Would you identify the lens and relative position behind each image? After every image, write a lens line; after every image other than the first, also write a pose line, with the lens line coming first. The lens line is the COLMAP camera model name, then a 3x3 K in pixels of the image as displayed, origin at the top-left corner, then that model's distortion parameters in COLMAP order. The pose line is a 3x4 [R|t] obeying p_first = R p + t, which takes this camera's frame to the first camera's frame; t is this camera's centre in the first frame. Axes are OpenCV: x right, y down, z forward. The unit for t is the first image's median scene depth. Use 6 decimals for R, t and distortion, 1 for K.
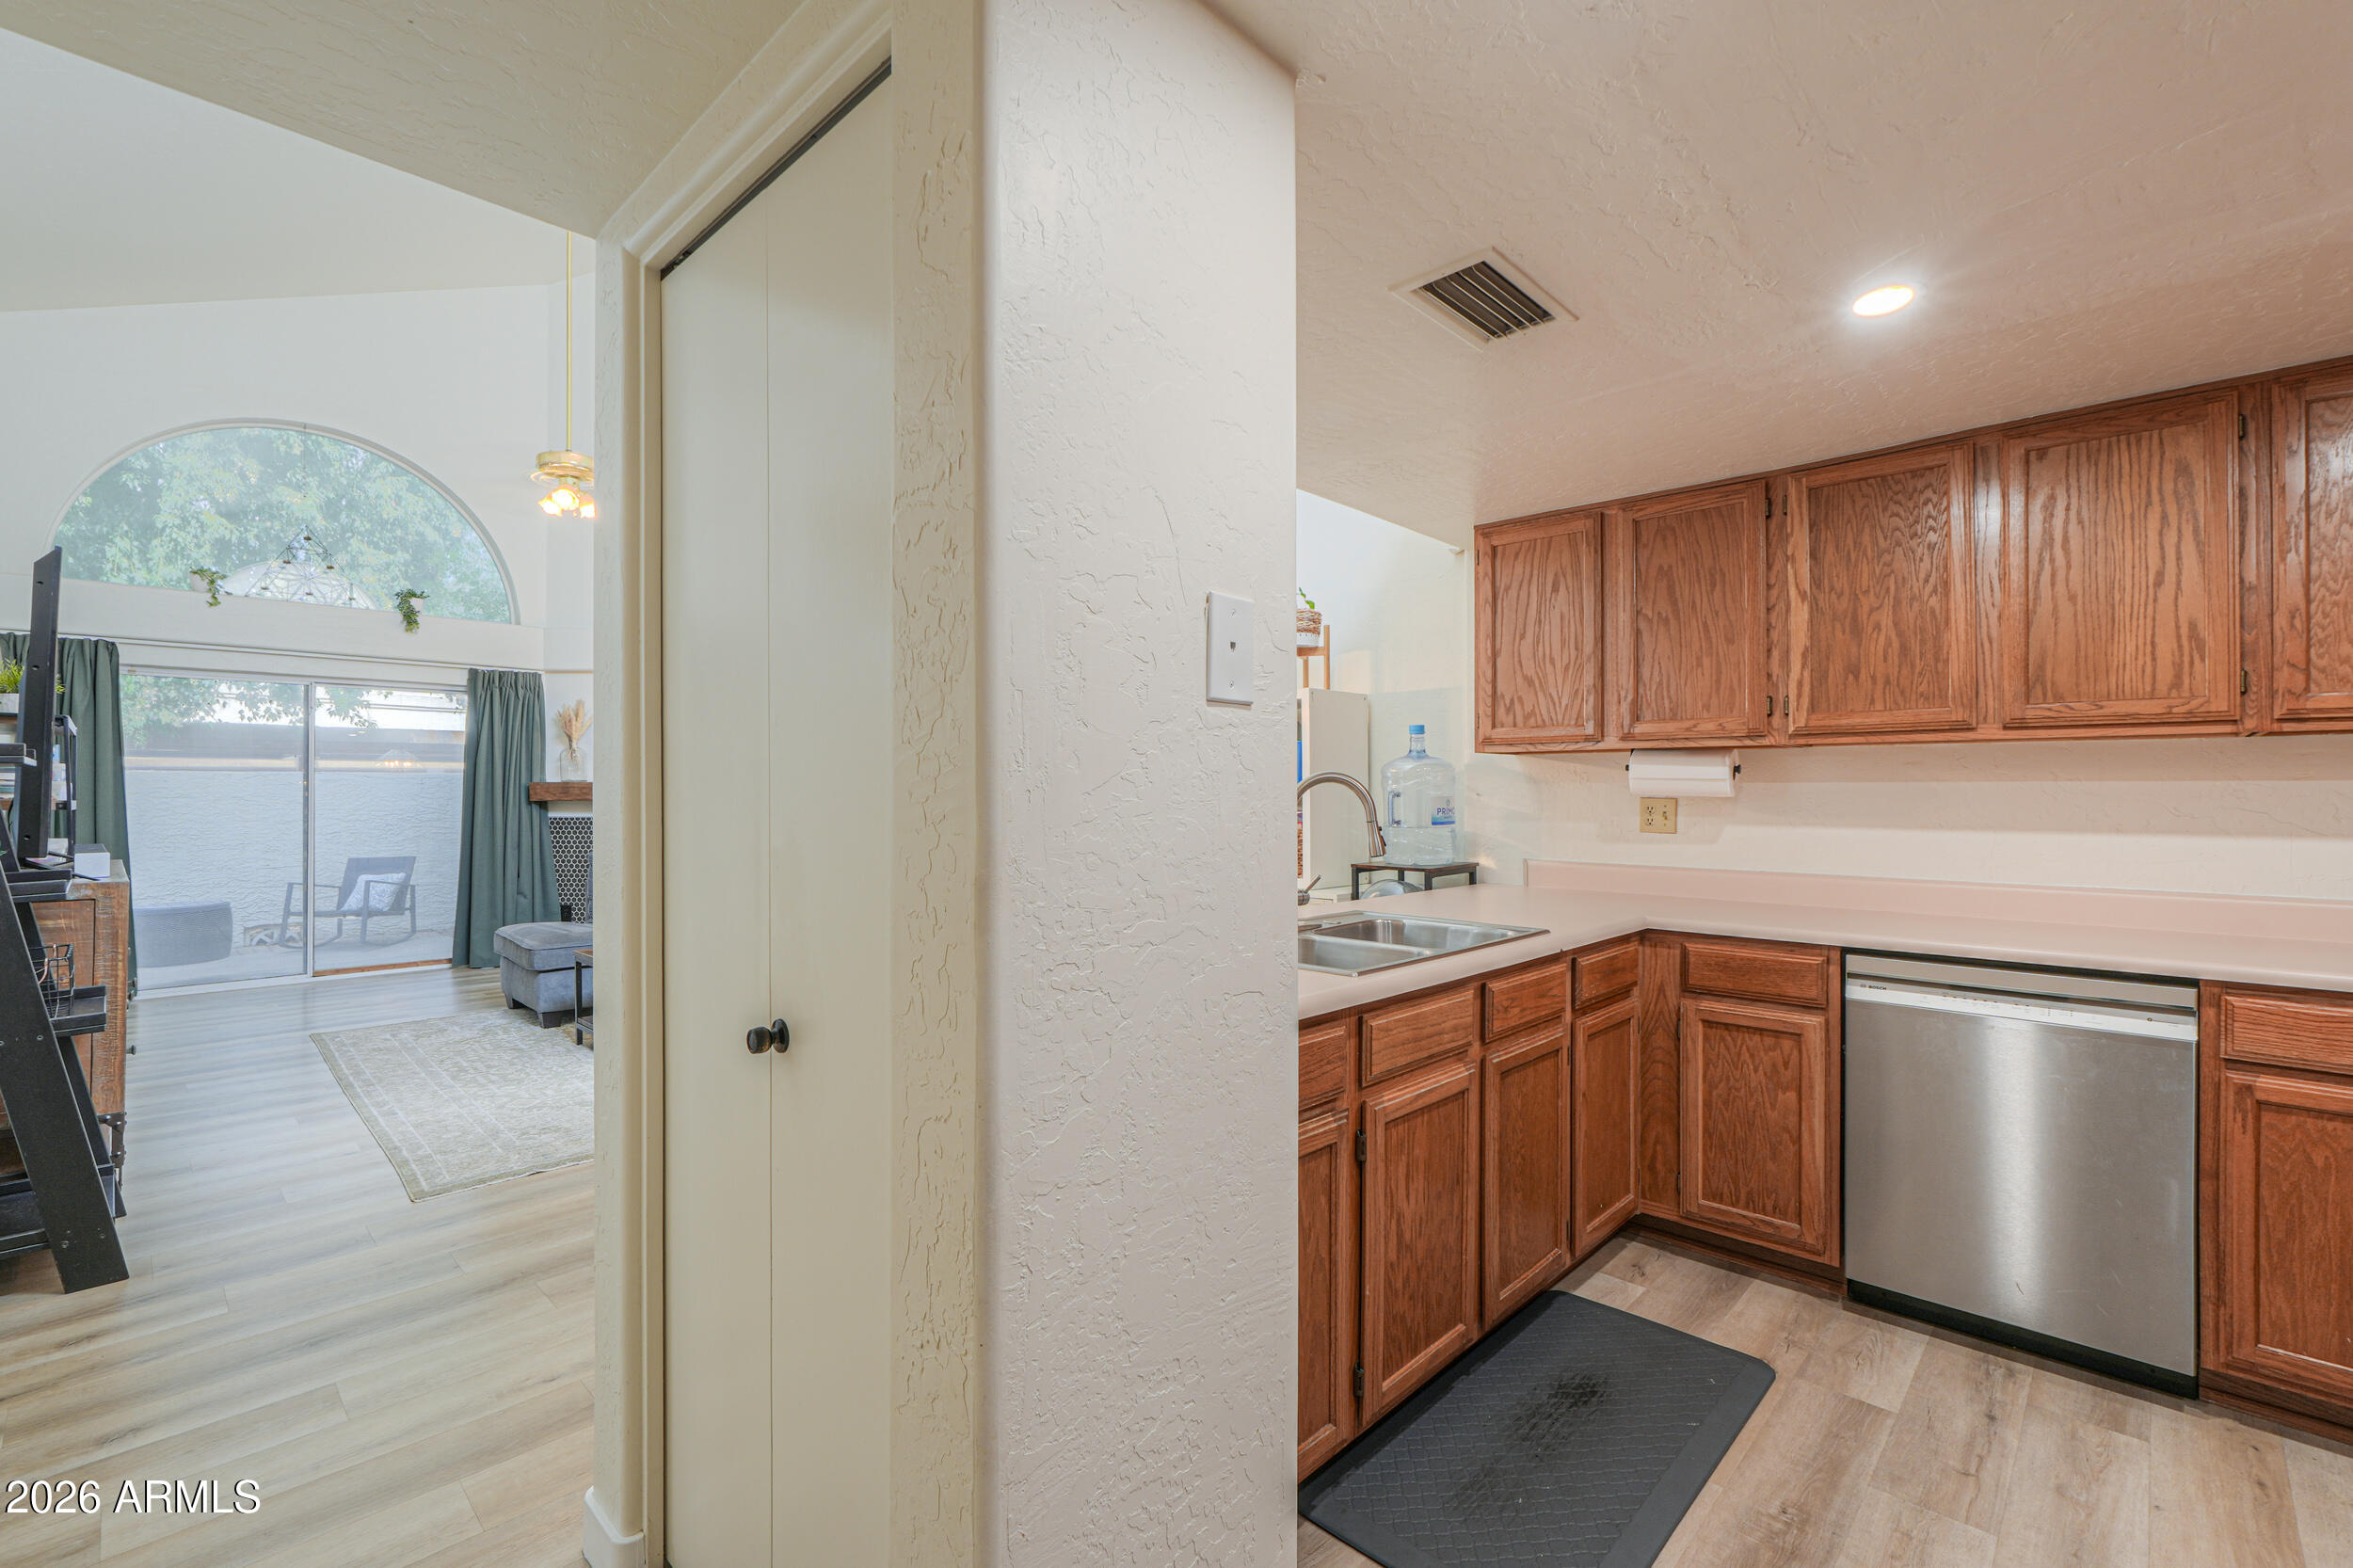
lens RADIAL K [[1018.9, 0, 1172.7], [0, 1018.9, 789.4], [0, 0, 1]] dist [-0.003128, 0.000000]
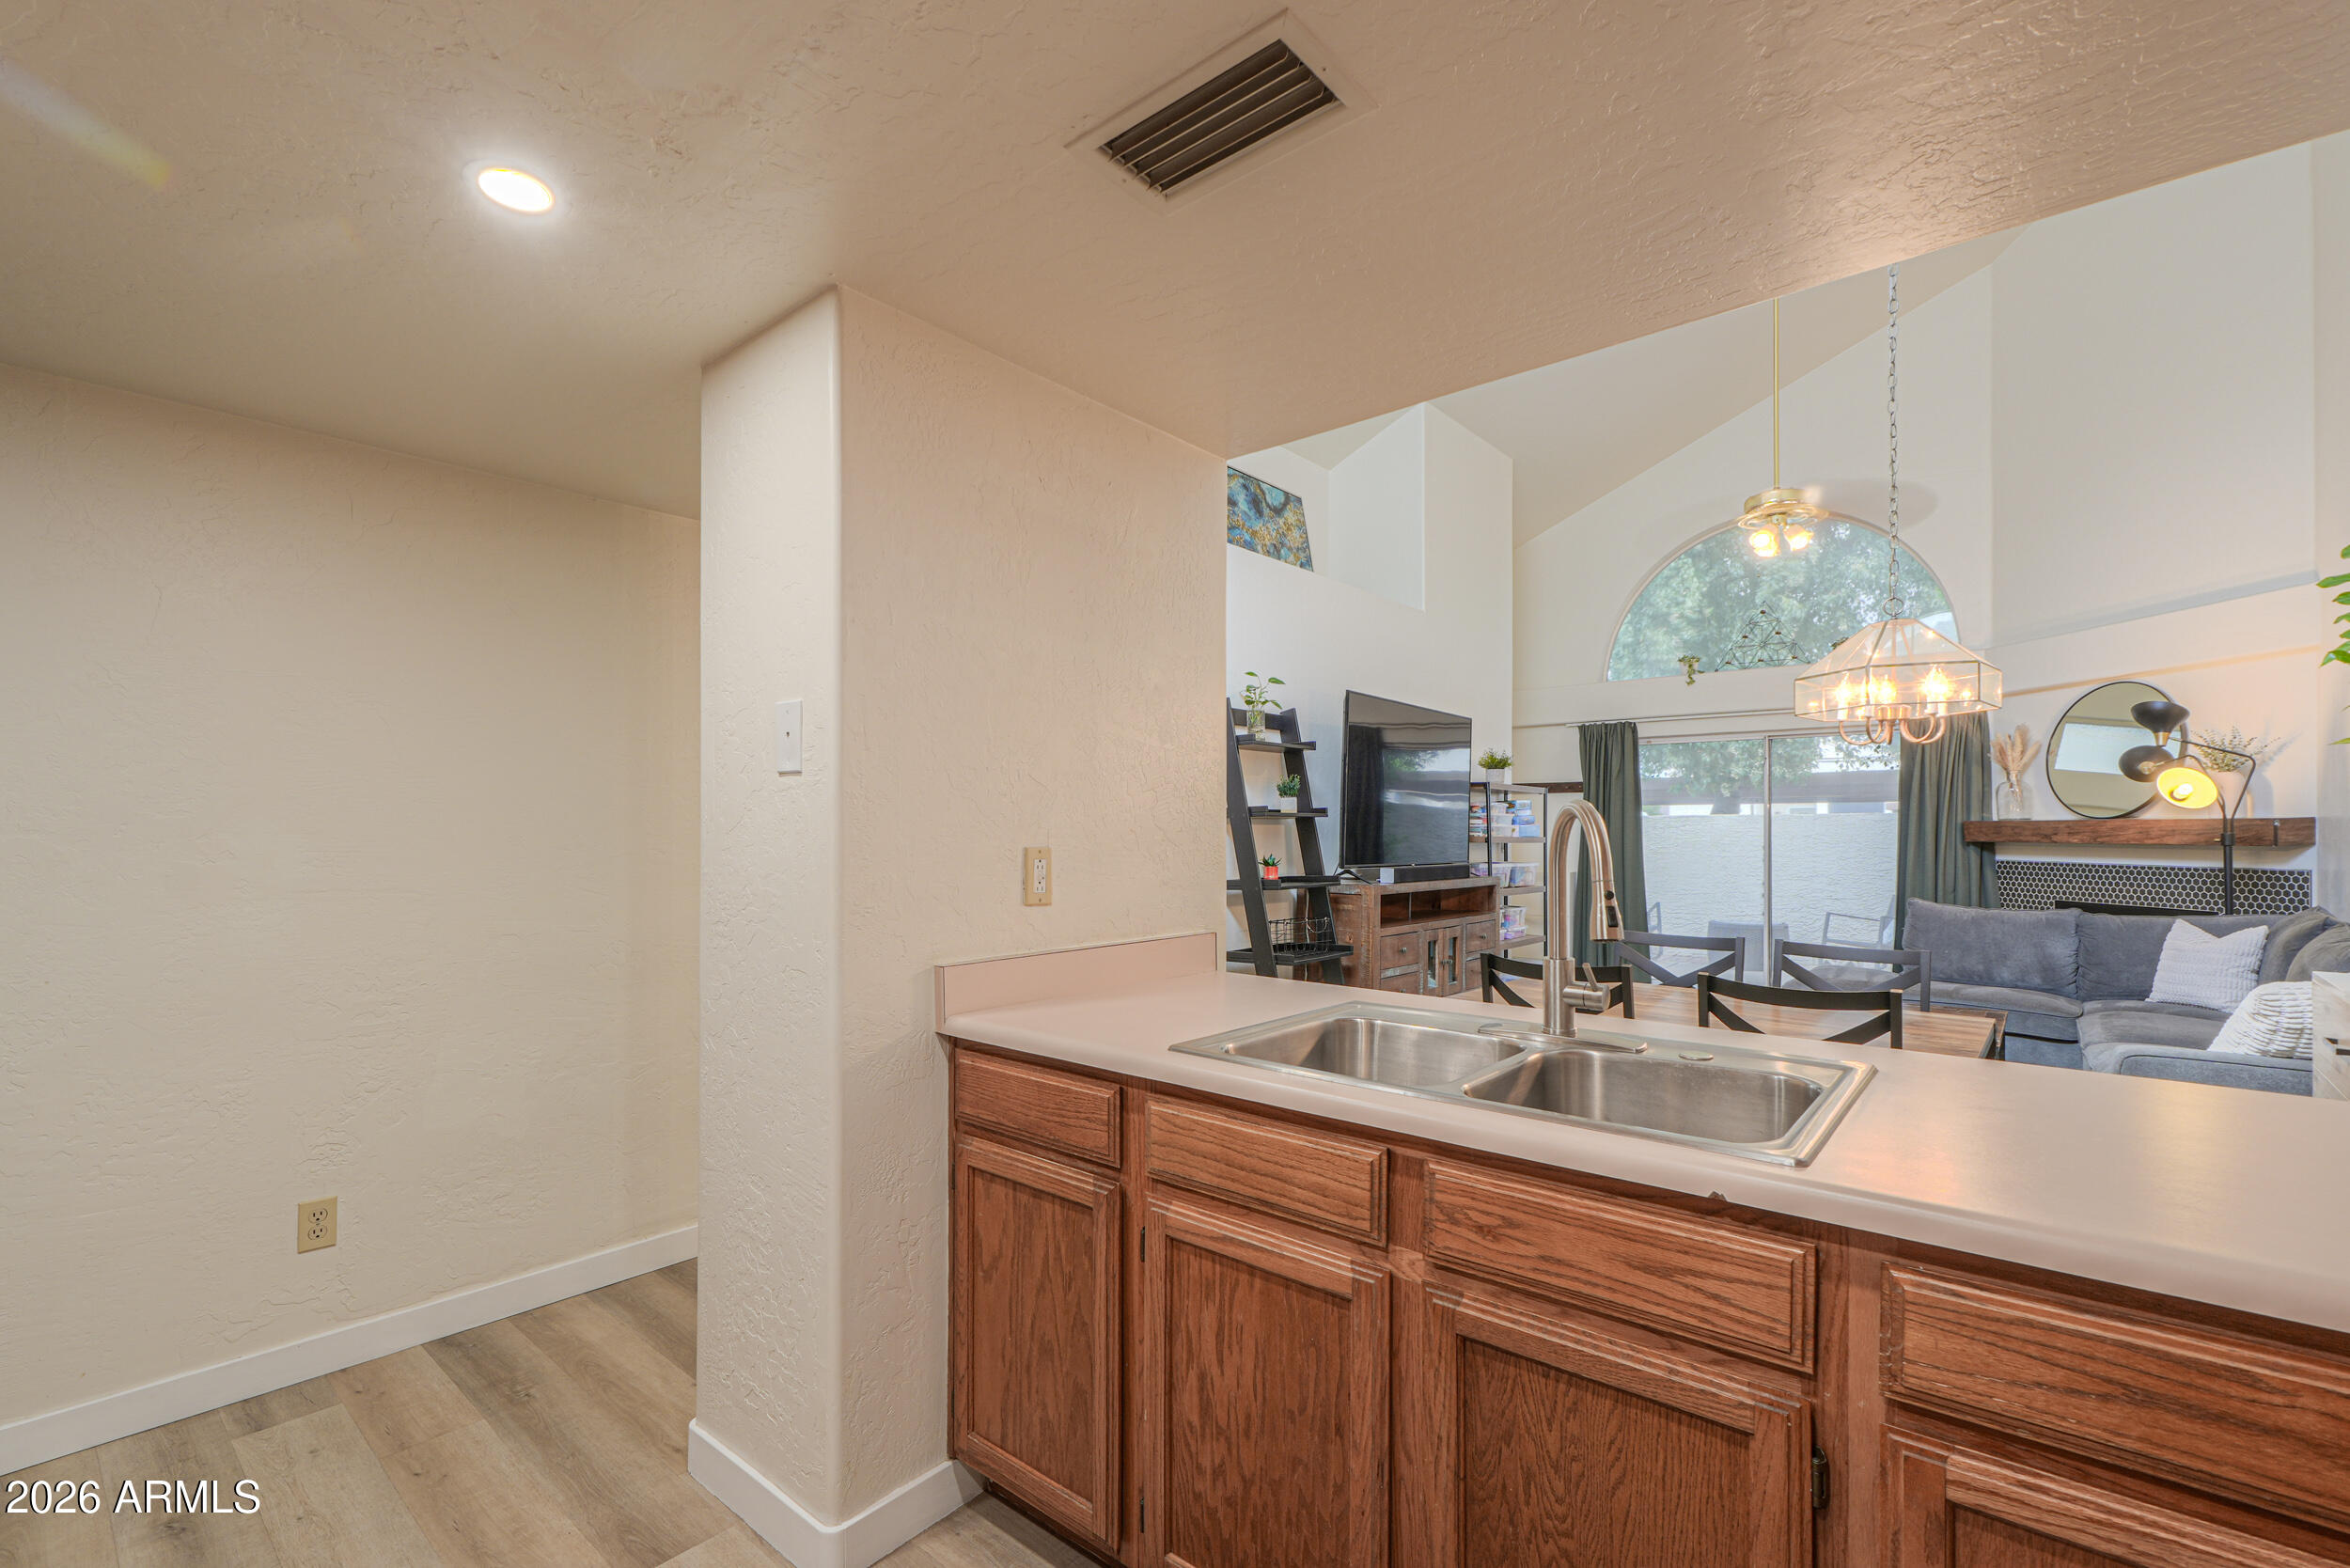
lens RADIAL K [[1017.7, 0, 1140.4], [0, 1017.7, 832.0], [0, 0, 1]] dist [-0.003128, 0.000000]
pose [[0.044624, -0.001123, -0.999003, 0.970062], [0.003953, 0.999992, -0.000948, 0.003220], [0.998996, -0.003907, 0.044628, 0.891471]]
